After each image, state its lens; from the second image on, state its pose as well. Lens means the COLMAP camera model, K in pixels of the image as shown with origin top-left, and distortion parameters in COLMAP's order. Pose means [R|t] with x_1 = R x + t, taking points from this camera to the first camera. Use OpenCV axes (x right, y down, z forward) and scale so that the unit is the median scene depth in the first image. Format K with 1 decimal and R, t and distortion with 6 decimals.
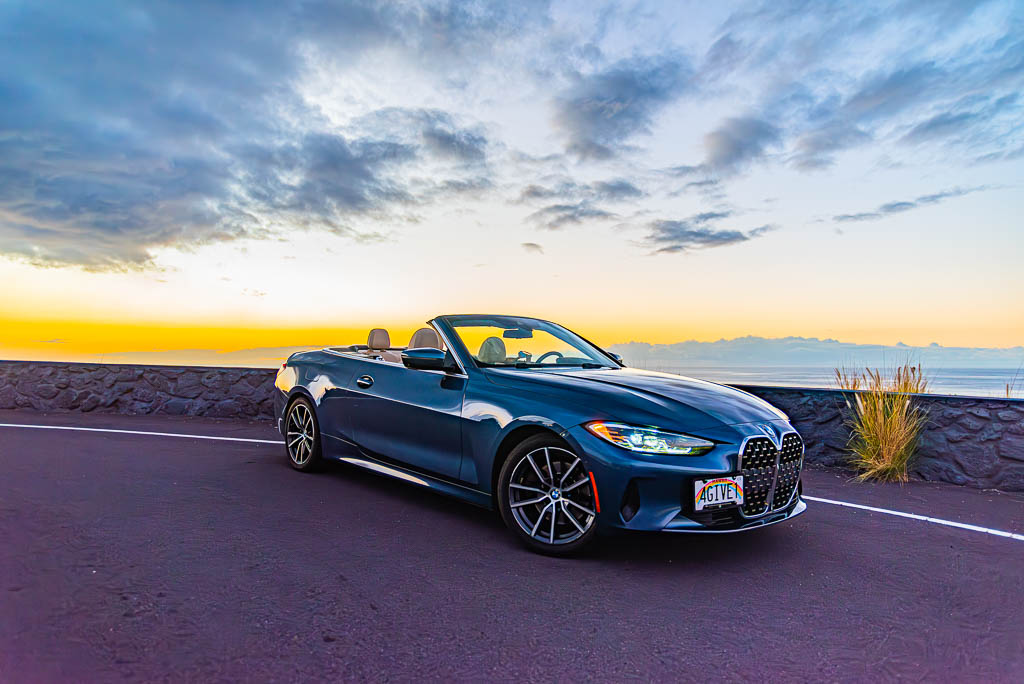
lens RADIAL K [[681.3, 0, 520.6], [0, 681.3, 365.7], [0, 0, 1]] dist [0.003524, -0.001504]
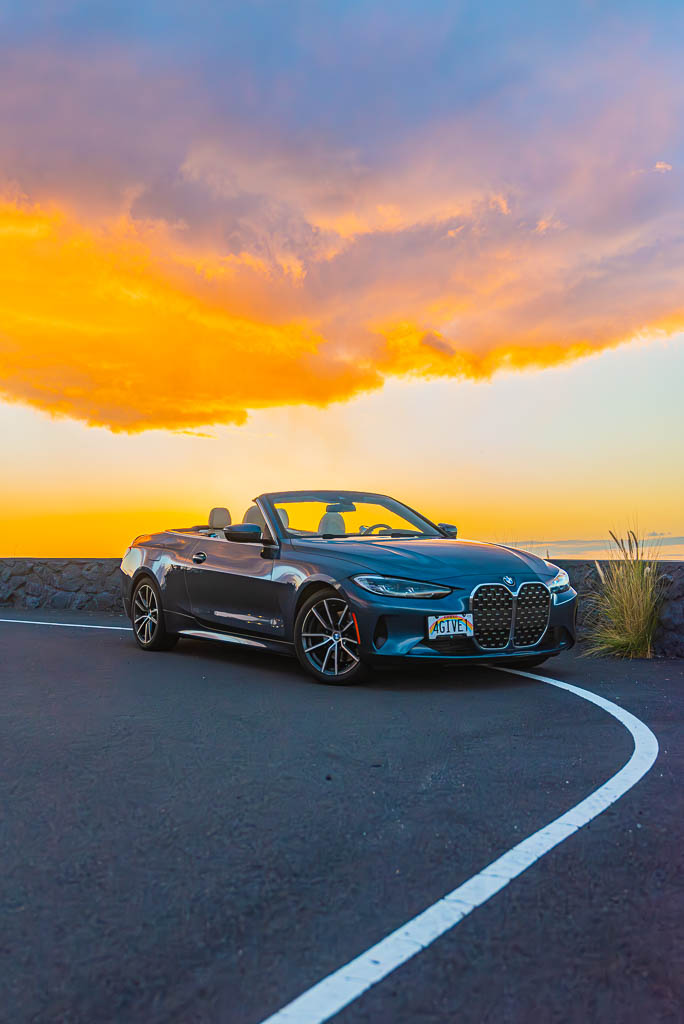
lens RADIAL K [[1186.8, 0, 341.6], [0, 1186.8, 504.5], [0, 0, 1]] dist [-0.261092, 0.000000]
pose [[0.986715, -0.033894, -0.158888, 0.396818], [0.026087, 0.998360, -0.050967, 0.056625], [0.160355, 0.046145, 0.985980, -1.103039]]
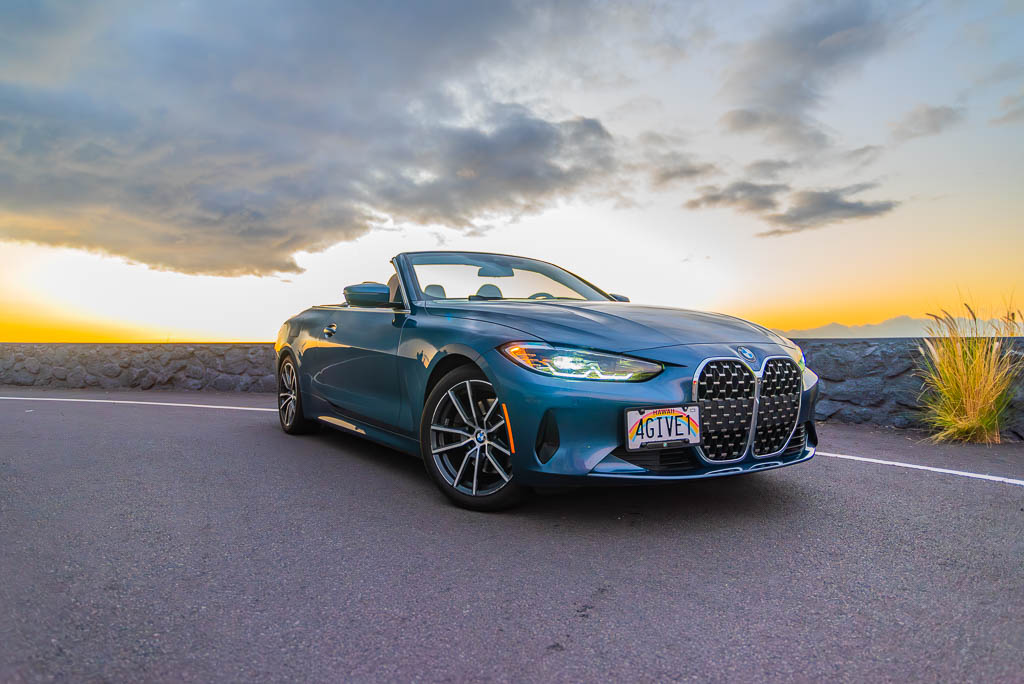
lens RADIAL K [[681.3, 0, 516.3], [0, 681.3, 350.0], [0, 0, 1]] dist [0.003524, -0.001504]
pose [[0.986090, -0.028048, -0.163826, 0.224618], [0.026072, 0.999559, -0.014198, 0.091912], [0.164152, 0.009730, 0.986387, 0.176035]]
